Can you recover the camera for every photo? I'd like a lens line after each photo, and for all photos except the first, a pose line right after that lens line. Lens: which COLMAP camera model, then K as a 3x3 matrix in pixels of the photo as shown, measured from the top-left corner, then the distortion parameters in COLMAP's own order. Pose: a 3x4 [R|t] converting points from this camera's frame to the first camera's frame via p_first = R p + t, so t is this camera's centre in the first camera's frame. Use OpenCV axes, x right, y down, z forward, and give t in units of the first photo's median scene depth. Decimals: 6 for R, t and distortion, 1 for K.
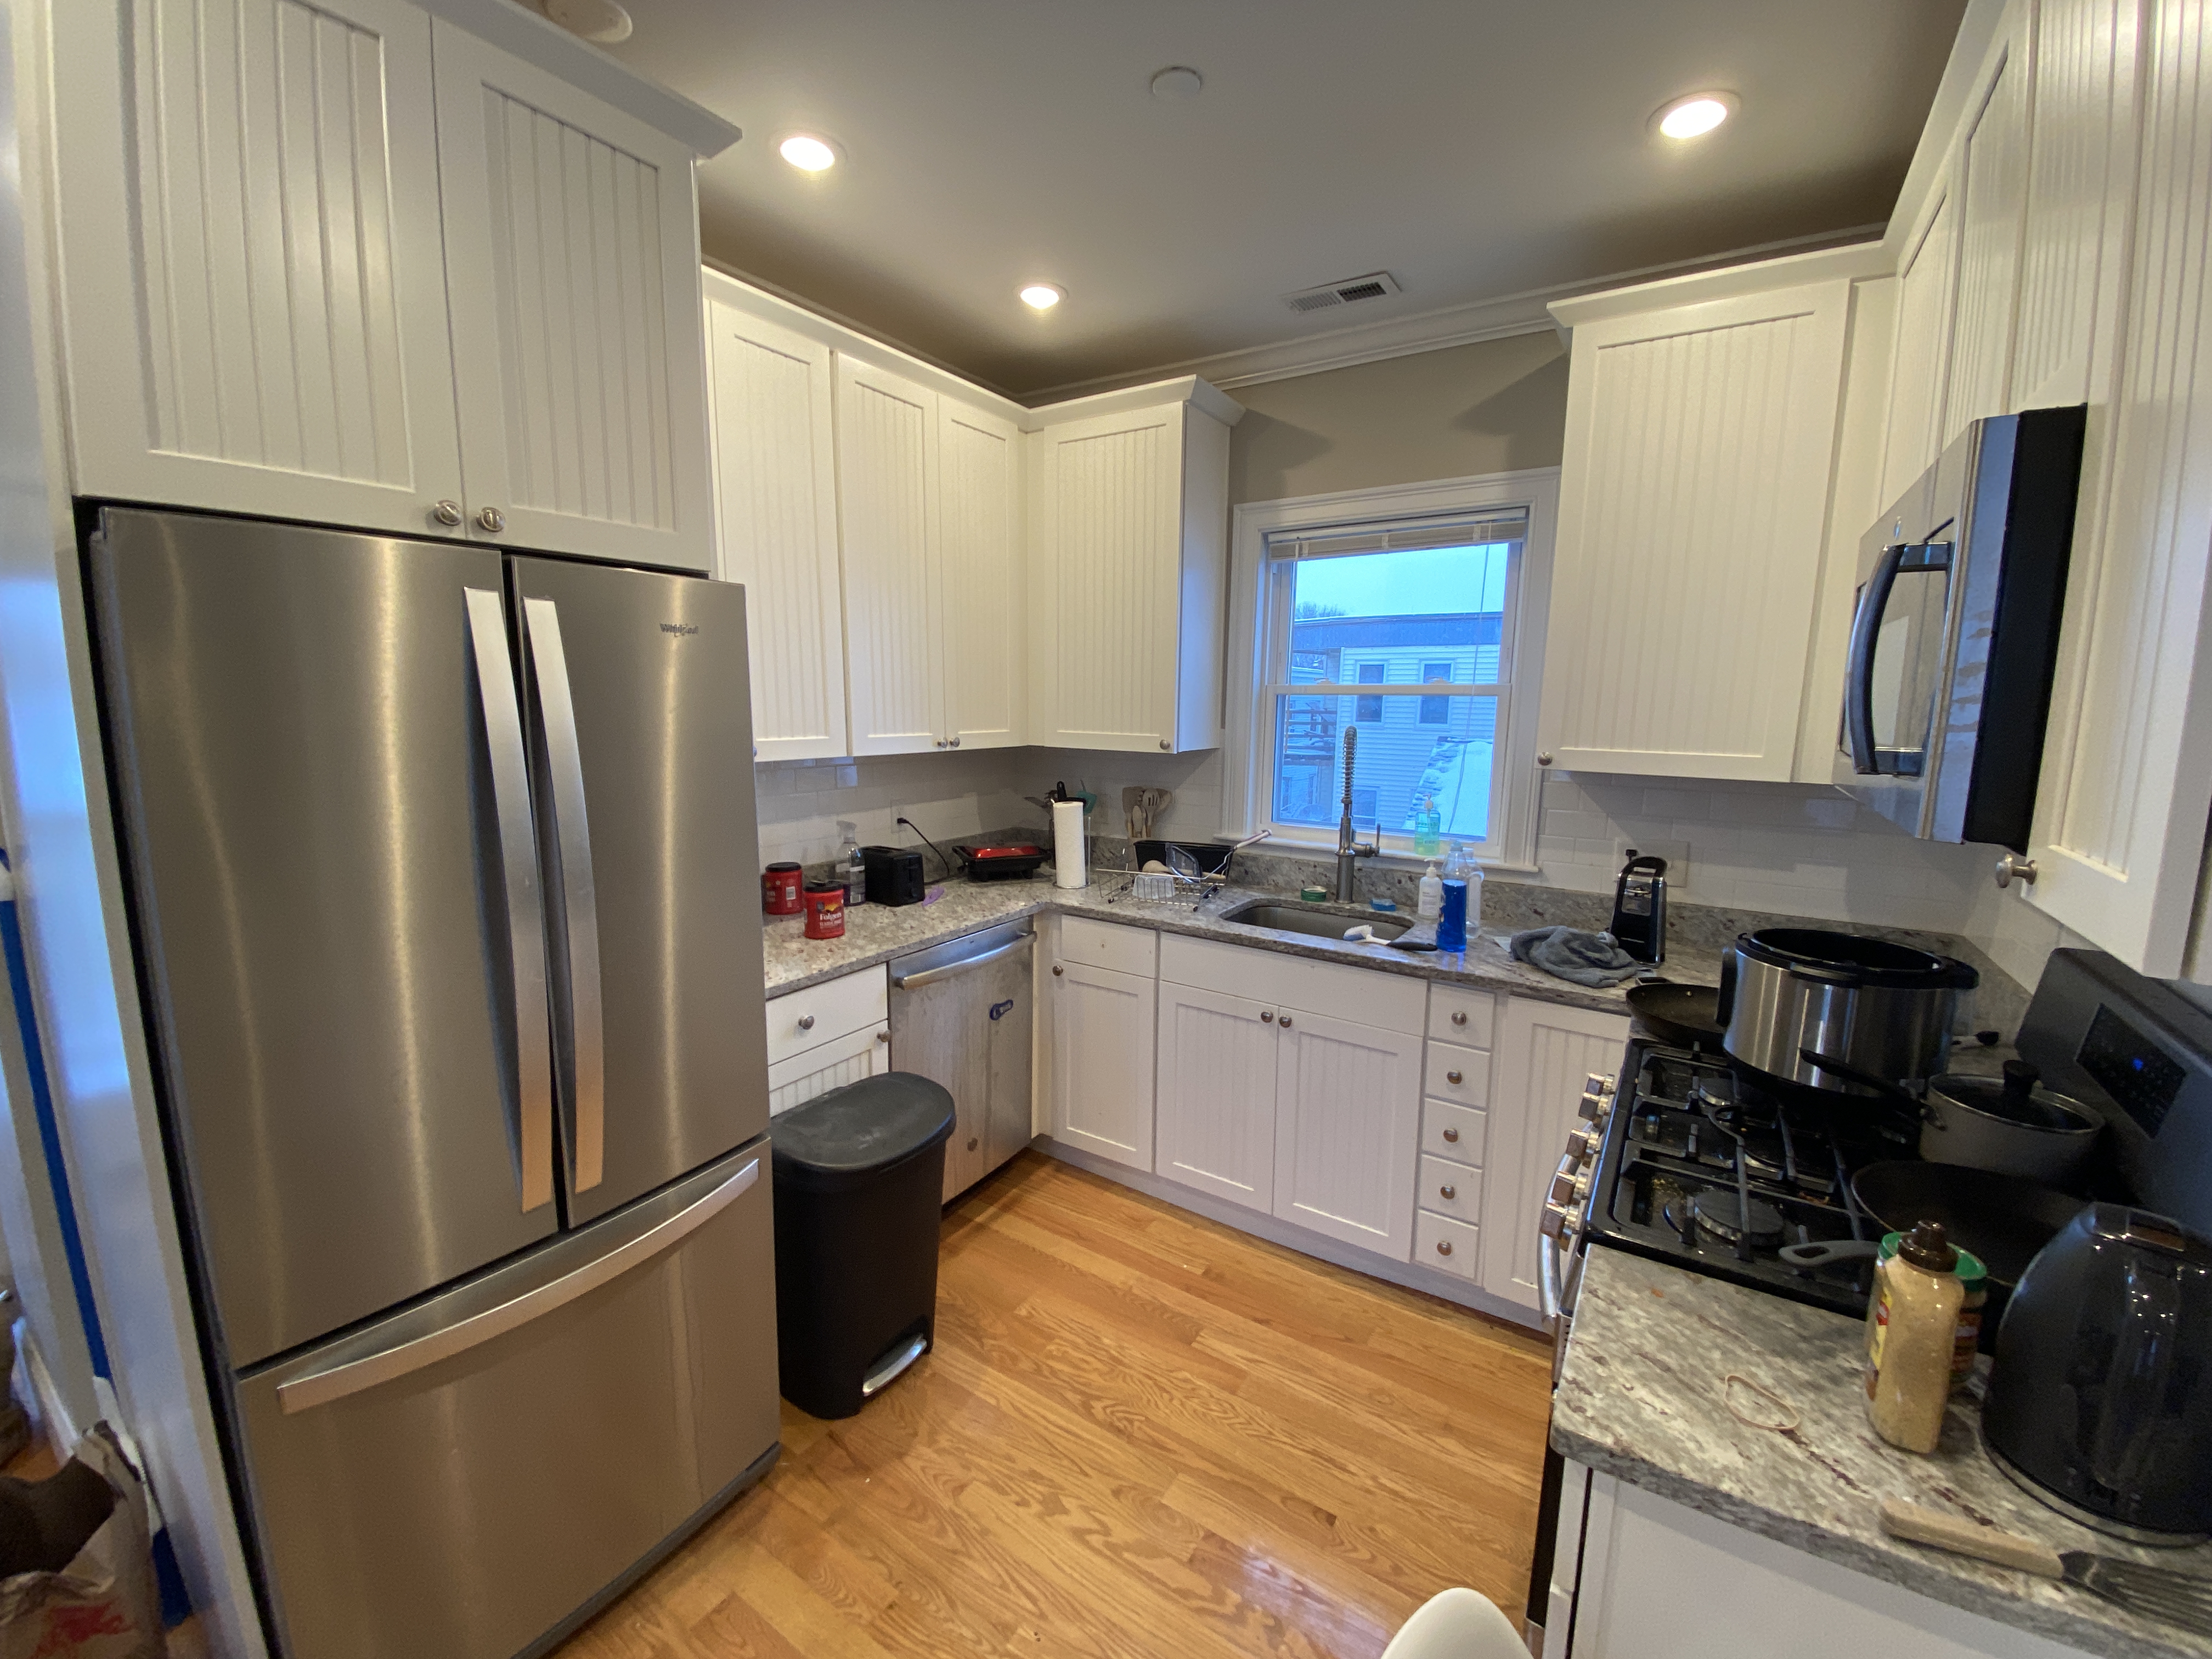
lens RADIAL K [[890.4, 0, 1106.0], [0, 890.4, 829.5], [0, 0, 1]] dist [0.037711, -0.030556]
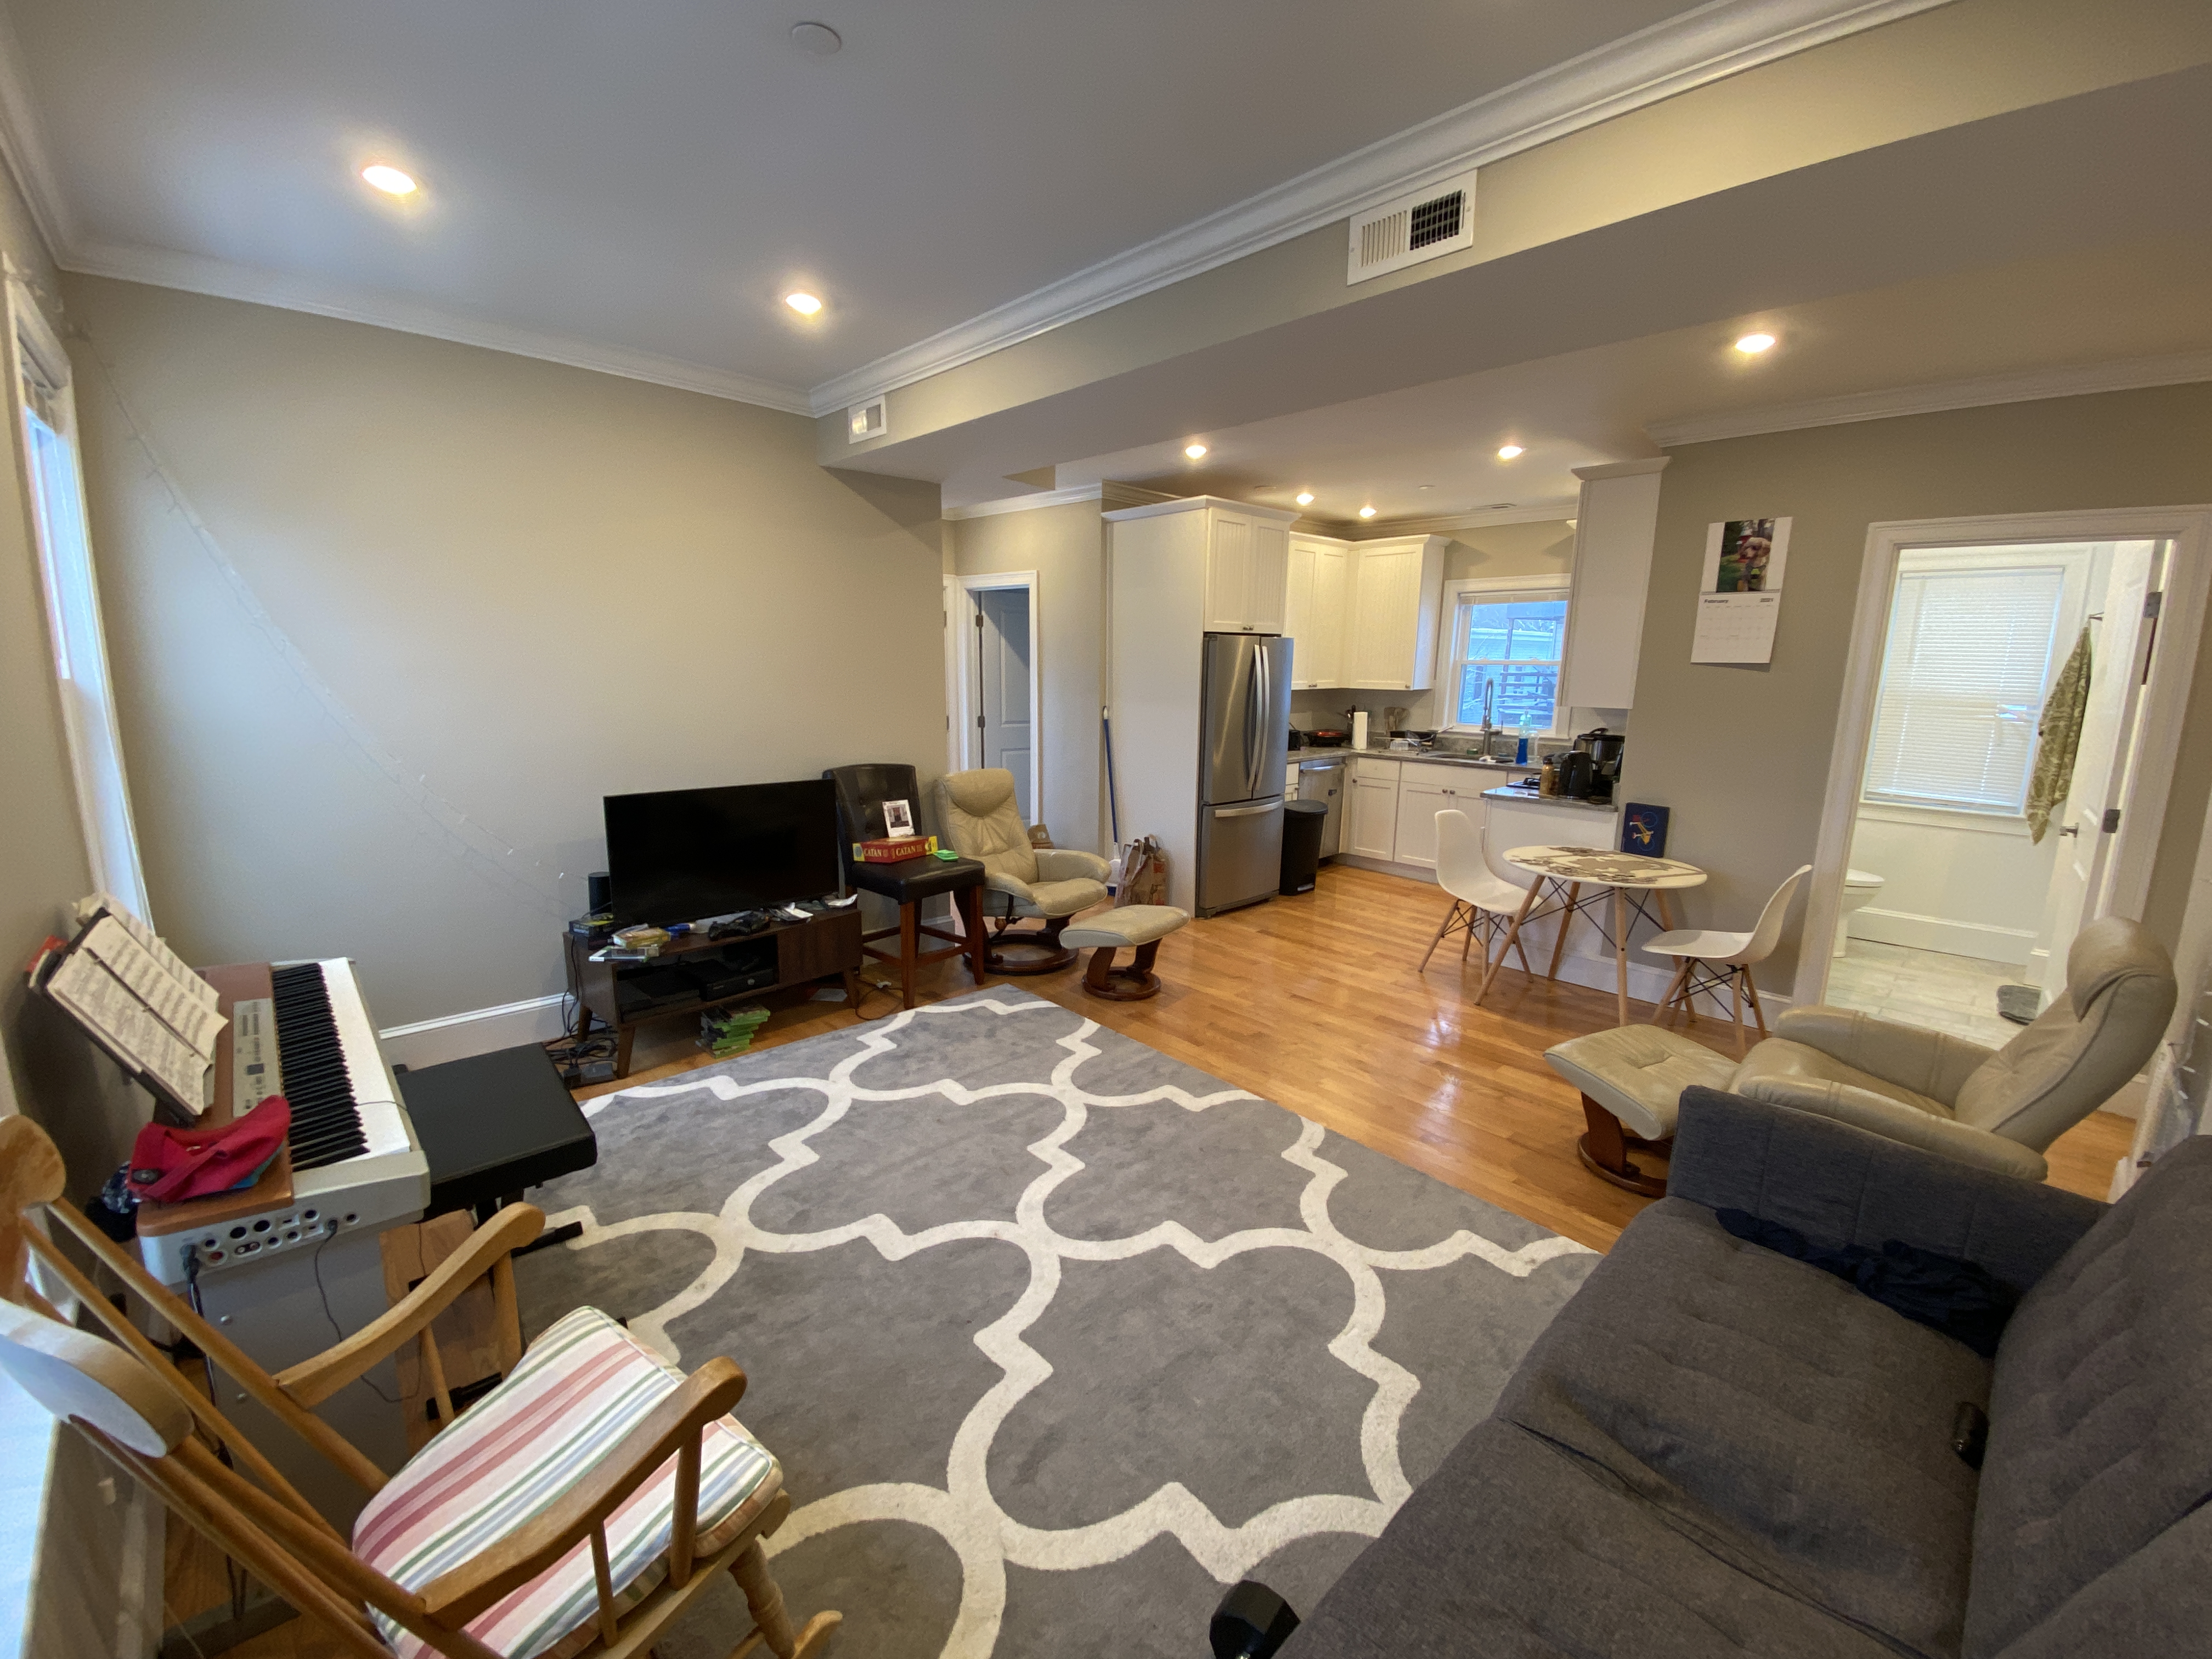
lens RADIAL K [[890.4, 0, 1106.0], [0, 890.4, 829.5], [0, 0, 1]] dist [0.037711, -0.030556]
pose [[0.972103, 0.043903, -0.230409, -0.164726], [-0.034567, 0.998416, 0.044402, 0.230222], [0.231993, -0.035199, 0.972080, -1.676764]]
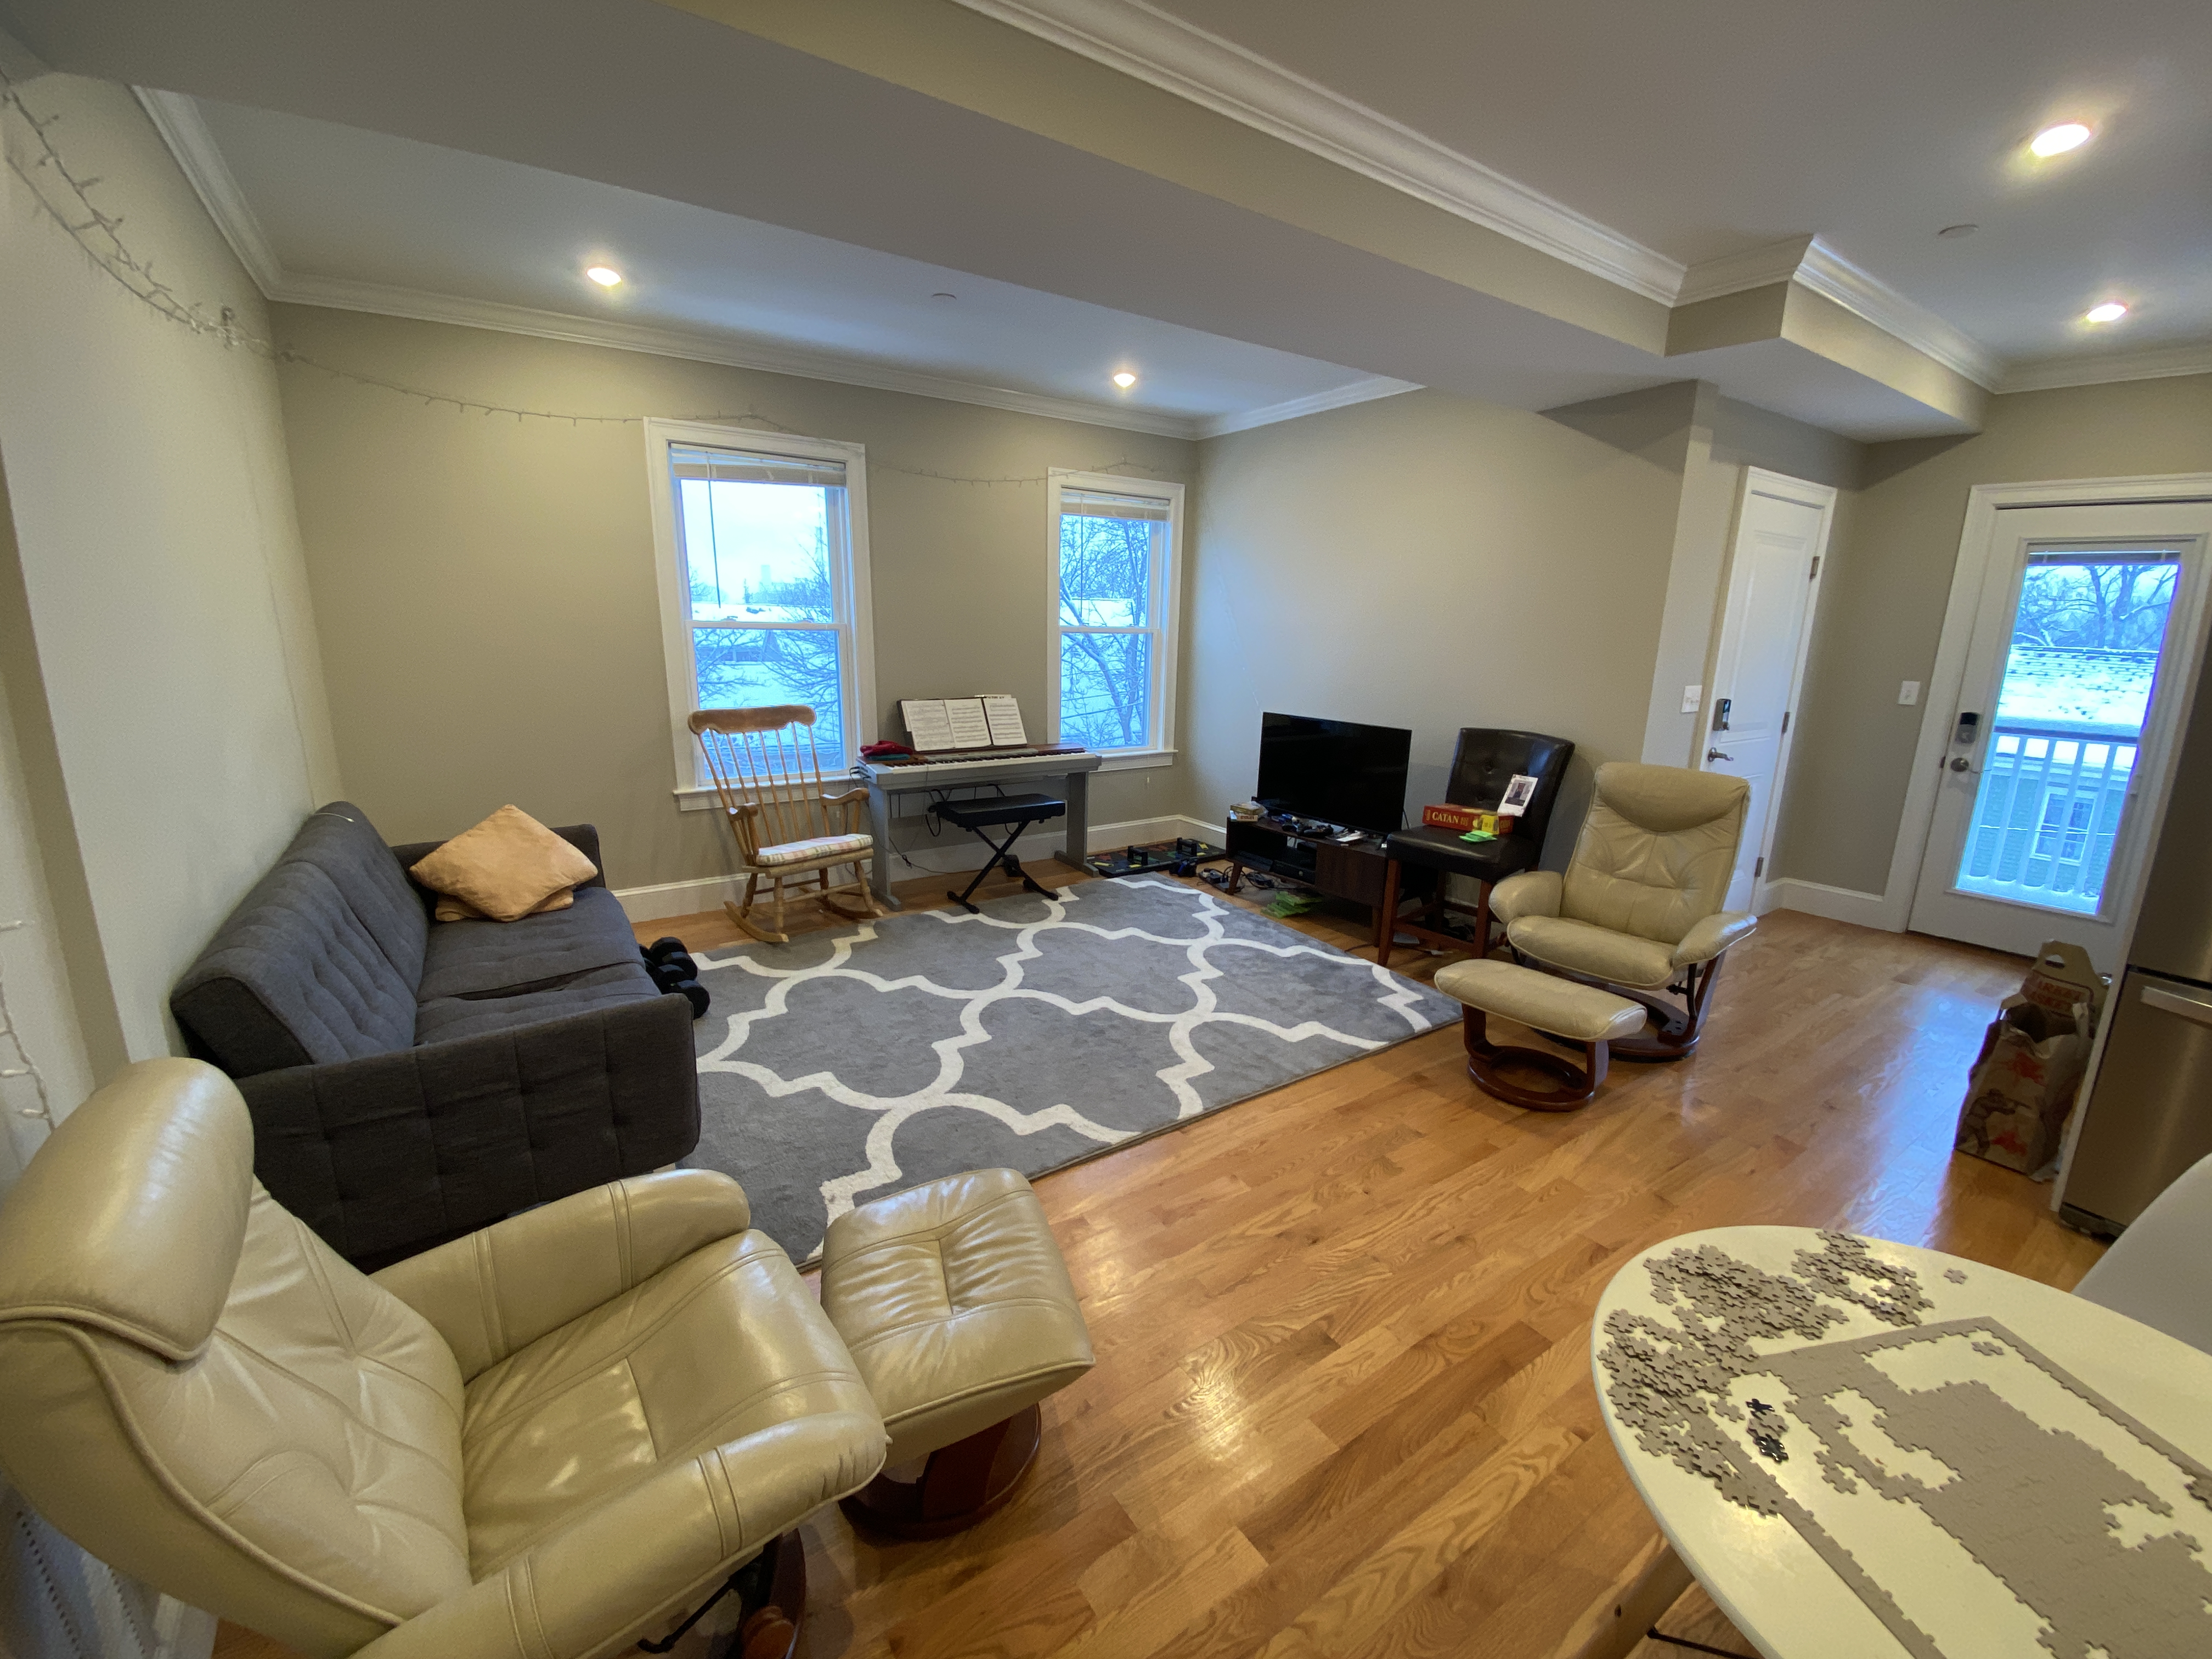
lens RADIAL K [[890.4, 0, 1106.0], [0, 890.4, 829.5], [0, 0, 1]] dist [0.037711, -0.030556]
pose [[-0.389716, 0.184198, -0.902326, 0.709984], [-0.157804, 0.951946, 0.262483, 0.064099], [0.907314, 0.244684, -0.341922, -0.213567]]
